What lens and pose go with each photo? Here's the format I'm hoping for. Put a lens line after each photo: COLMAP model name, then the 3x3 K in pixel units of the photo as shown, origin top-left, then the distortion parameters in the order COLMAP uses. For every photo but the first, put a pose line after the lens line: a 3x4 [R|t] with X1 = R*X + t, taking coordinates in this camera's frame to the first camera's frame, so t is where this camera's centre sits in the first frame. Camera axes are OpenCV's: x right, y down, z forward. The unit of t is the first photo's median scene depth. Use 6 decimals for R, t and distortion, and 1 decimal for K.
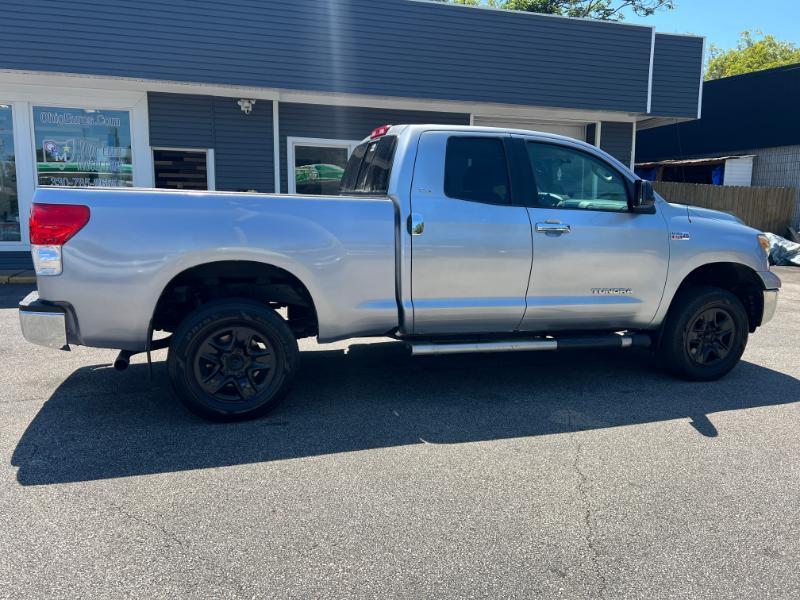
lens RADIAL K [[601.0, 0, 397.3], [0, 601.0, 299.0], [0, 0, 1]] dist [0.047187, -0.055096]
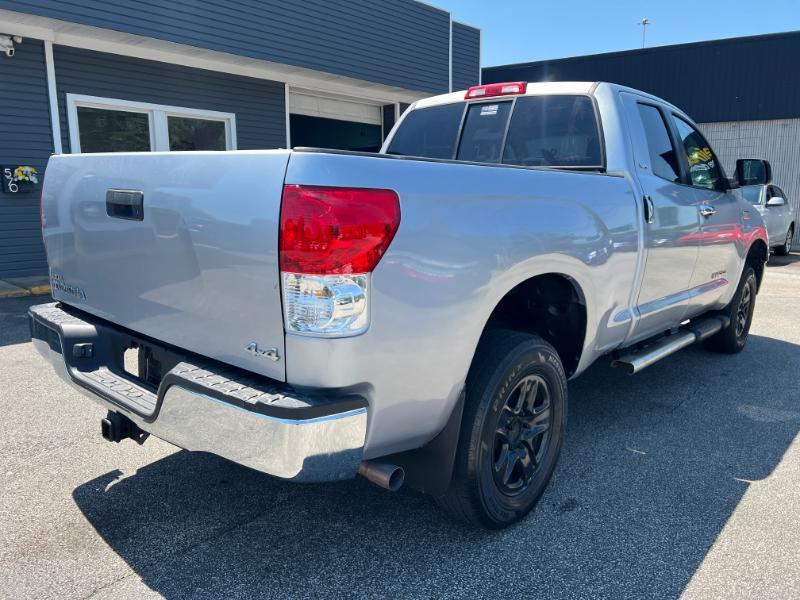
lens RADIAL K [[601.0, 0, 395.4], [0, 601.0, 297.5], [0, 0, 1]] dist [0.047187, -0.055096]
pose [[0.858558, -0.097288, 0.503402, -0.602092], [0.084388, 0.995256, 0.048419, -0.068707], [-0.505725, 0.000910, 0.862695, 0.440759]]
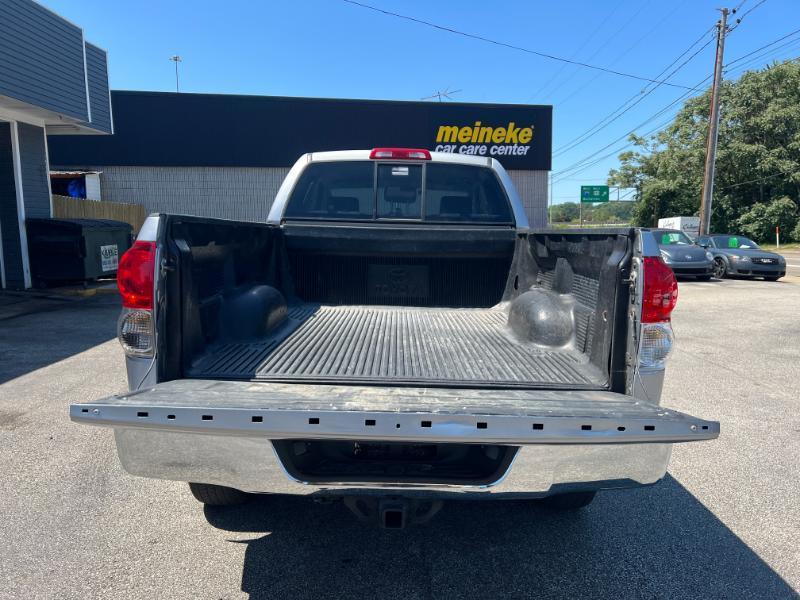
lens RADIAL K [[601.0, 0, 407.9], [0, 601.0, 296.9], [0, 0, 1]] dist [0.047187, -0.055096]
pose [[0.288768, -0.127742, 0.948839, -0.973624], [0.144938, 0.985469, 0.088563, -0.161411], [-0.946365, 0.111948, 0.303086, 0.817379]]
